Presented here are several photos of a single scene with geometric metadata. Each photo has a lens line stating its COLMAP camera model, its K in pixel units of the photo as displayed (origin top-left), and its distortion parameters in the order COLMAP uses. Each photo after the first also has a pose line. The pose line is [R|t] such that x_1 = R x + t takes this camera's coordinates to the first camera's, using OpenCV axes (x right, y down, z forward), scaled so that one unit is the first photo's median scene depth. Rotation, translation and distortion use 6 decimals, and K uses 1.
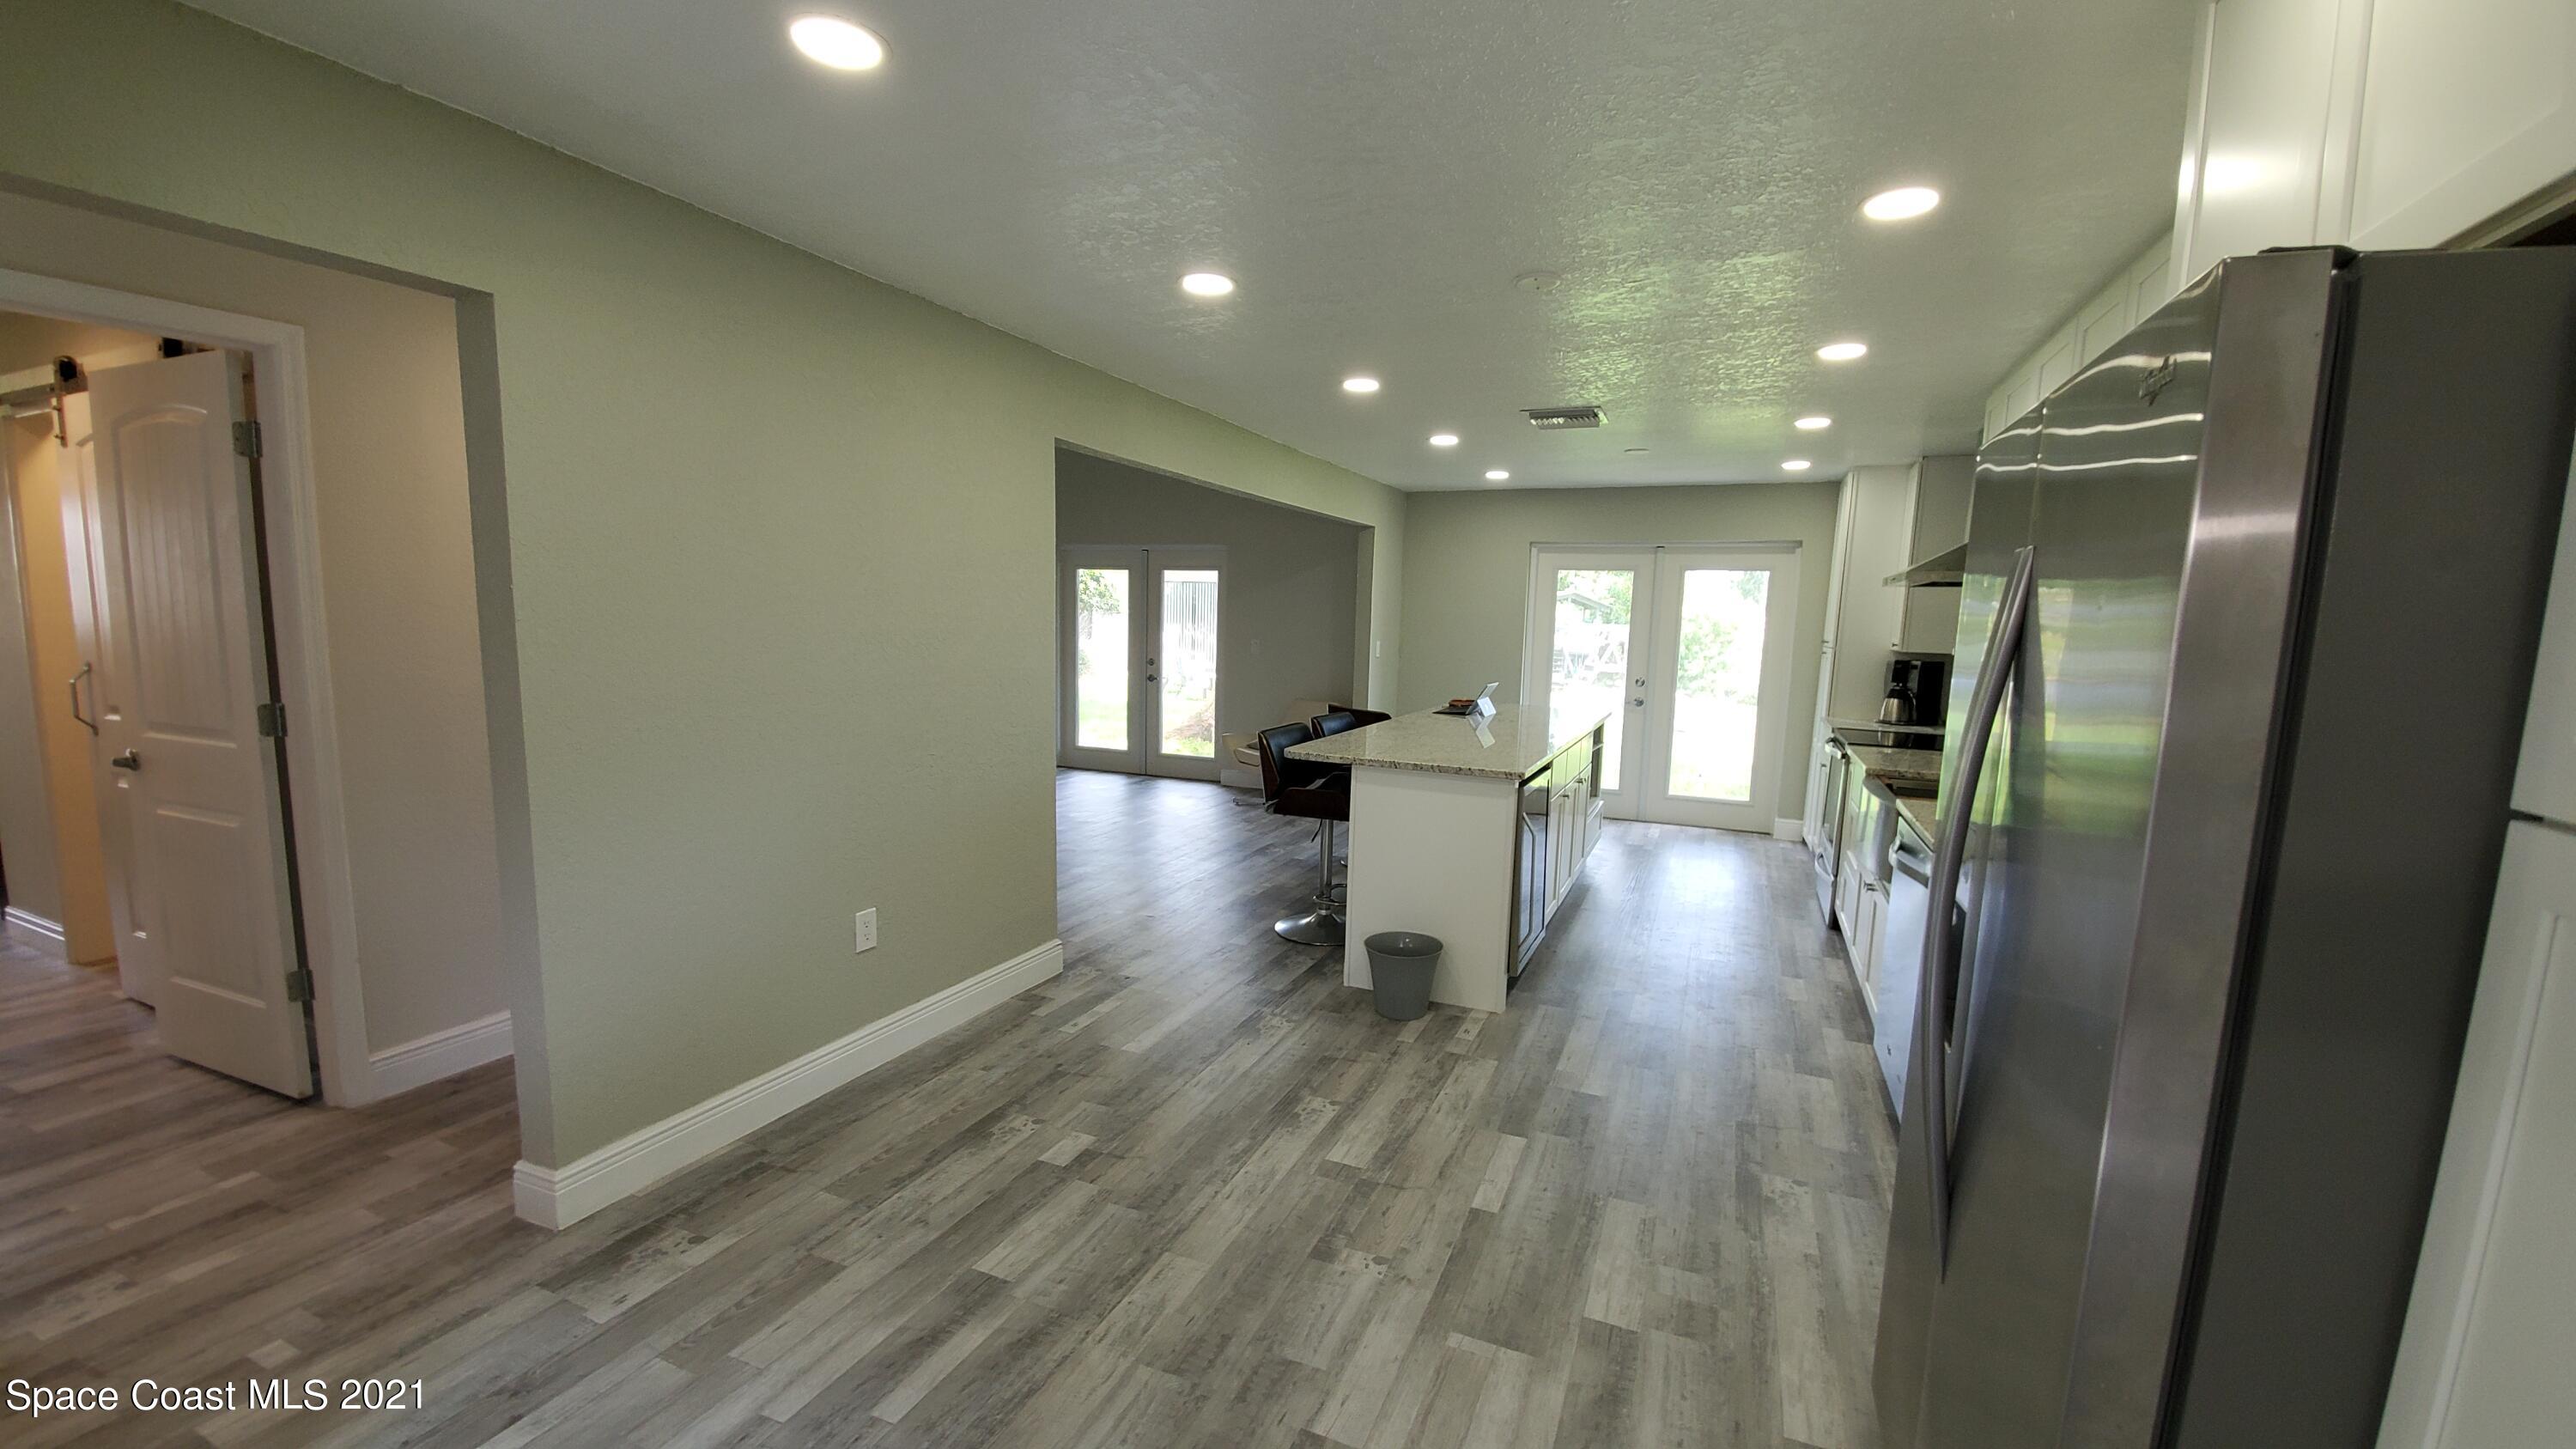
lens RADIAL K [[1019.3, 0, 1296.4], [0, 1019.3, 749.0], [0, 0, 1]] dist [0.015730, -0.018752]
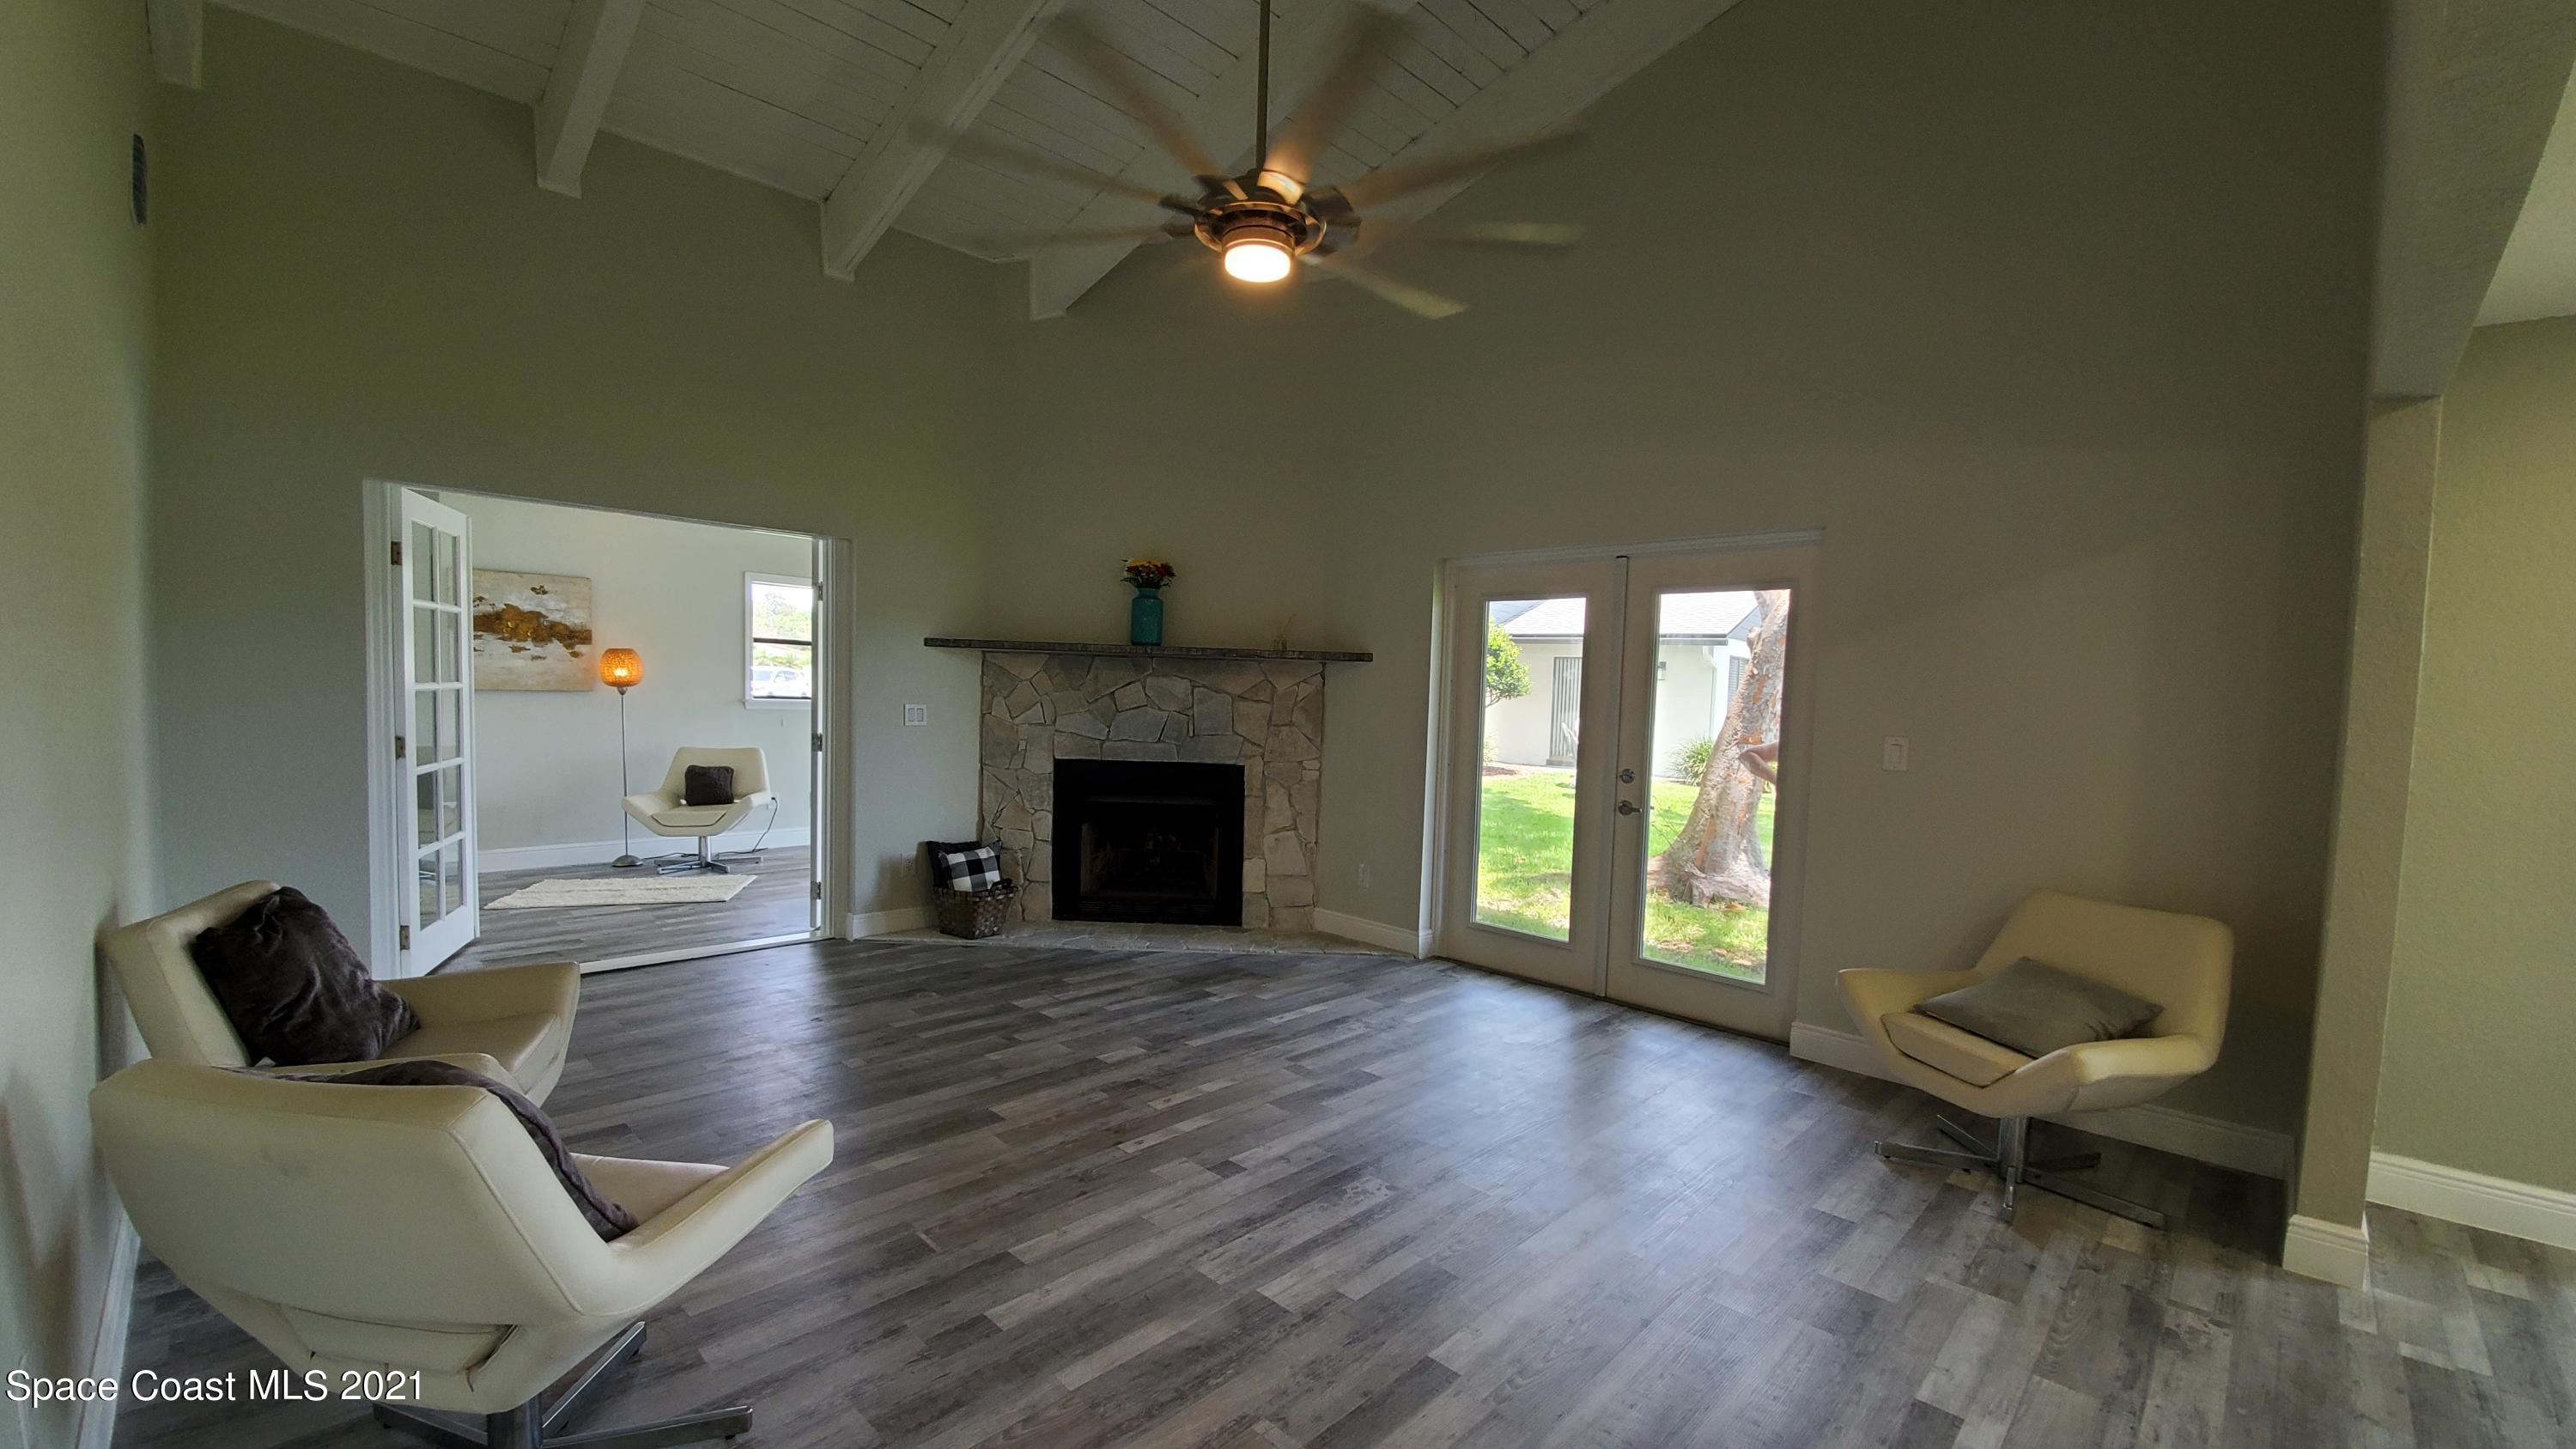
lens RADIAL K [[1019.3, 0, 1296.4], [0, 1019.3, 749.0], [0, 0, 1]] dist [0.015730, -0.018752]
pose [[0.931917, 0.024205, -0.361862, -0.161028], [-0.055096, 0.995638, -0.075294, -0.072898], [0.358462, 0.090105, 0.929186, 0.674575]]
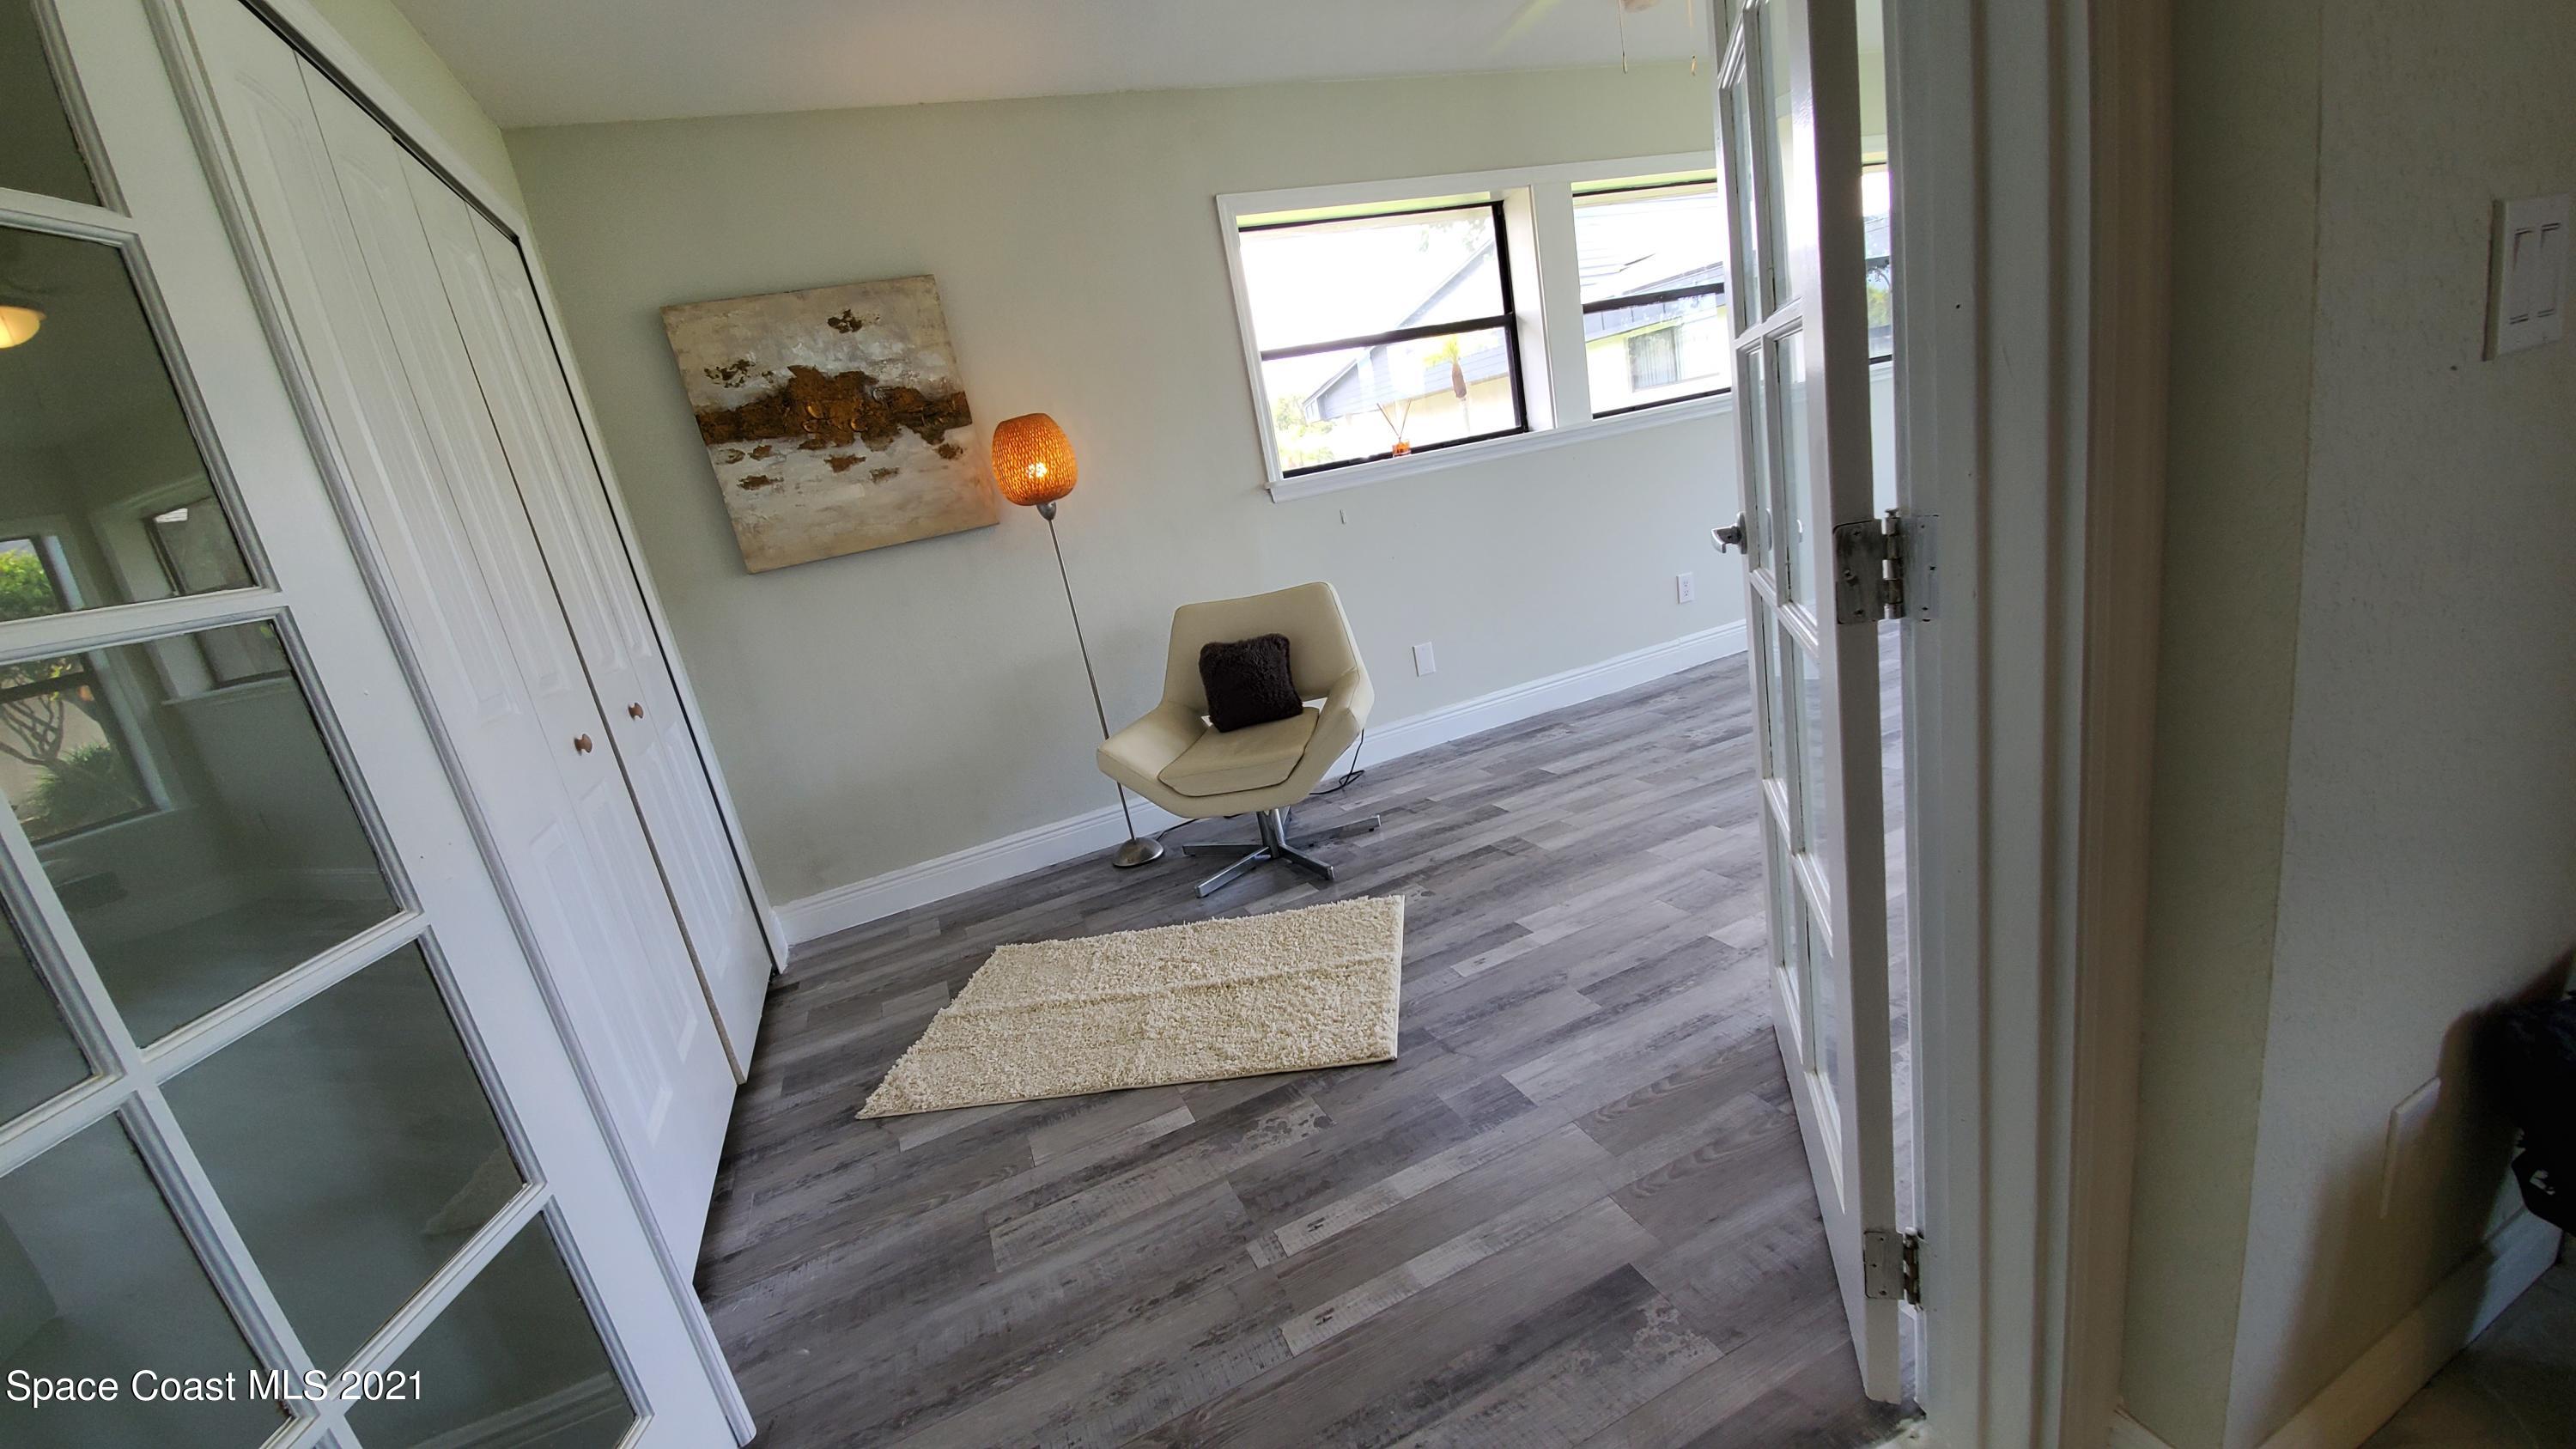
lens RADIAL K [[1019.3, 0, 1296.4], [0, 1019.3, 749.0], [0, 0, 1]] dist [0.015730, -0.018752]
pose [[0.699876, 0.032410, -0.713529, -0.779241], [0.109532, 0.982284, 0.152054, -0.125432], [0.705816, -0.184574, 0.683927, 1.145487]]
